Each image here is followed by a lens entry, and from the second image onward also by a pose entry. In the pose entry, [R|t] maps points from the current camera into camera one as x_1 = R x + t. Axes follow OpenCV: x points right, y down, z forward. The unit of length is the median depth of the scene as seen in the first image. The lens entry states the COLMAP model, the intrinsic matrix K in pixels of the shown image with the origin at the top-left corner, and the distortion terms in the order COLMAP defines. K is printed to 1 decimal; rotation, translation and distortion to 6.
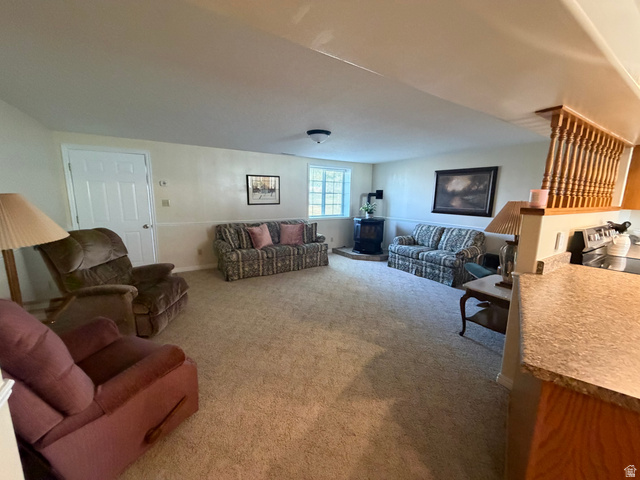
lens RADIAL K [[254.3, 0, 317.6], [0, 254.3, 239.7], [0, 0, 1]] dist [-0.001773, -0.000047]
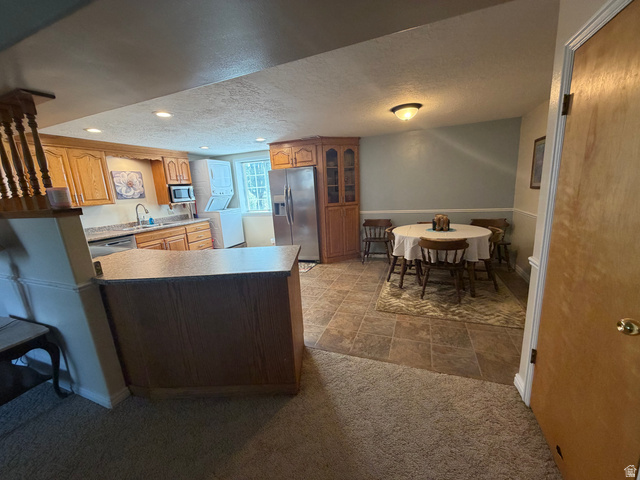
lens RADIAL K [[254.3, 0, 318.3], [0, 254.3, 240.0], [0, 0, 1]] dist [-0.001773, -0.000047]
pose [[-0.591958, -0.146002, 0.792634, -0.222643], [0.187213, 0.931647, 0.311424, -0.080474], [-0.783924, 0.332742, -0.524163, 0.491772]]
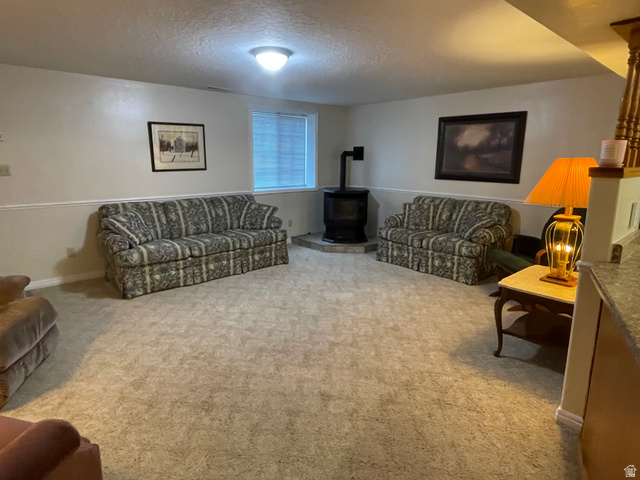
lens RADIAL K [[377.6, 0, 319.2], [0, 377.6, 234.8], [0, 0, 1]] dist [-0.001764, -0.005015]
pose [[0.986865, -0.041417, 0.156146, -0.050131], [0.036534, 0.998753, 0.034016, -0.003799], [-0.157360, -0.027864, 0.987148, 0.069307]]
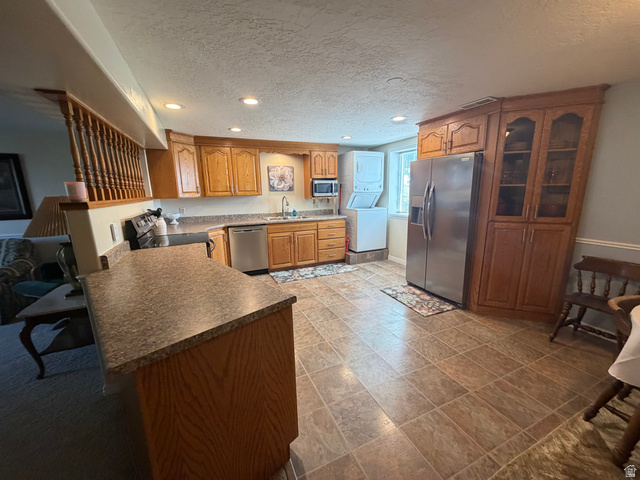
lens RADIAL K [[254.3, 0, 318.8], [0, 254.3, 240.2], [0, 0, 1]] dist [-0.001773, -0.000047]
pose [[0.137055, -0.213060, 0.967379, 0.037454], [0.194422, 0.963385, 0.184635, 0.004735], [-0.971296, 0.162774, 0.173460, 0.009887]]
